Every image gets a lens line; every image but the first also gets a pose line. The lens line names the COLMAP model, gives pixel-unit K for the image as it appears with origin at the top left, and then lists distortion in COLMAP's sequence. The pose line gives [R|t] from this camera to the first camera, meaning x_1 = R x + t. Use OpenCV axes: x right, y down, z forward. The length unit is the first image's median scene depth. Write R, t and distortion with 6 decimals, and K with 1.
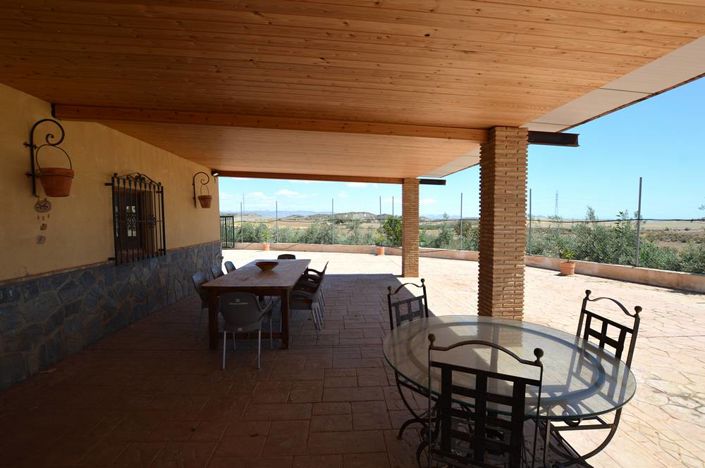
lens RADIAL K [[296.2, 0, 352.5], [0, 296.2, 234.0], [0, 0, 1]] dist [-0.000545, 0.000010]
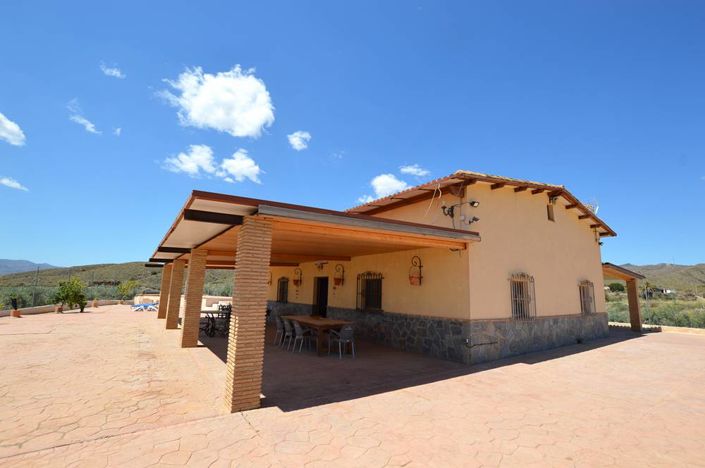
lens RADIAL K [[321.1, 0, 342.9], [0, 321.1, 238.7], [0, 0, 1]] dist [-0.014173, 0.000241]
pose [[-0.881184, -0.115351, -0.458486, 0.652134], [-0.060170, 0.989255, -0.133245, -0.137046], [0.468930, -0.089826, -0.878656, 3.560169]]
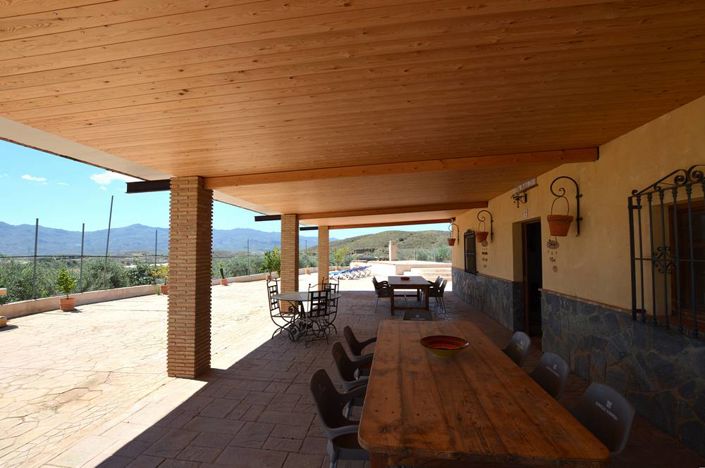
lens RADIAL K [[321.1, 0, 342.9], [0, 321.1, 238.7], [0, 0, 1]] dist [-0.014173, 0.000241]
pose [[-0.971585, 0.002065, 0.236683, -0.315138], [0.002836, 0.999992, 0.002919, -0.097566], [-0.236675, 0.003507, -0.971583, 2.001727]]
